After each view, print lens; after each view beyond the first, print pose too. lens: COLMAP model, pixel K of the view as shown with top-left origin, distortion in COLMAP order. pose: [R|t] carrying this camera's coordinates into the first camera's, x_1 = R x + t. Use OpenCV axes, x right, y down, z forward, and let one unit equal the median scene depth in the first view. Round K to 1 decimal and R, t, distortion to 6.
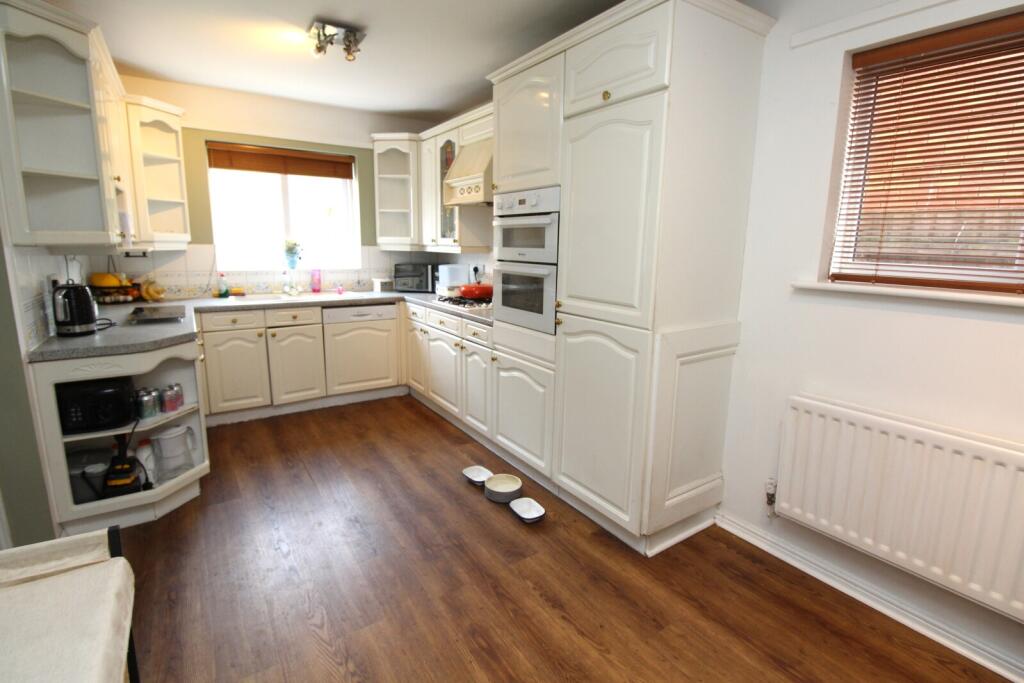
lens RADIAL K [[481.3, 0, 511.6], [0, 481.3, 330.8], [0, 0, 1]] dist [0.000022, -0.015254]
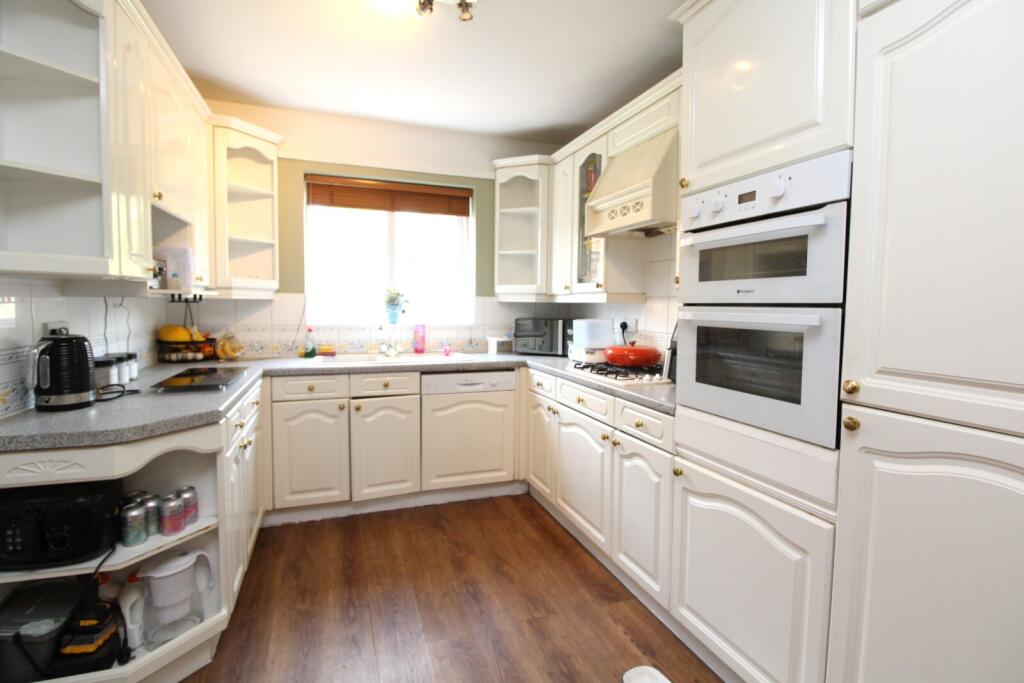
lens RADIAL K [[481.3, 0, 511.6], [0, 481.3, 330.8], [0, 0, 1]] dist [0.000022, -0.015254]
pose [[0.971592, 0.006449, -0.236575, -0.079622], [-0.037136, 0.991400, -0.125488, -0.026169], [0.233731, 0.130709, 0.963475, 0.308941]]
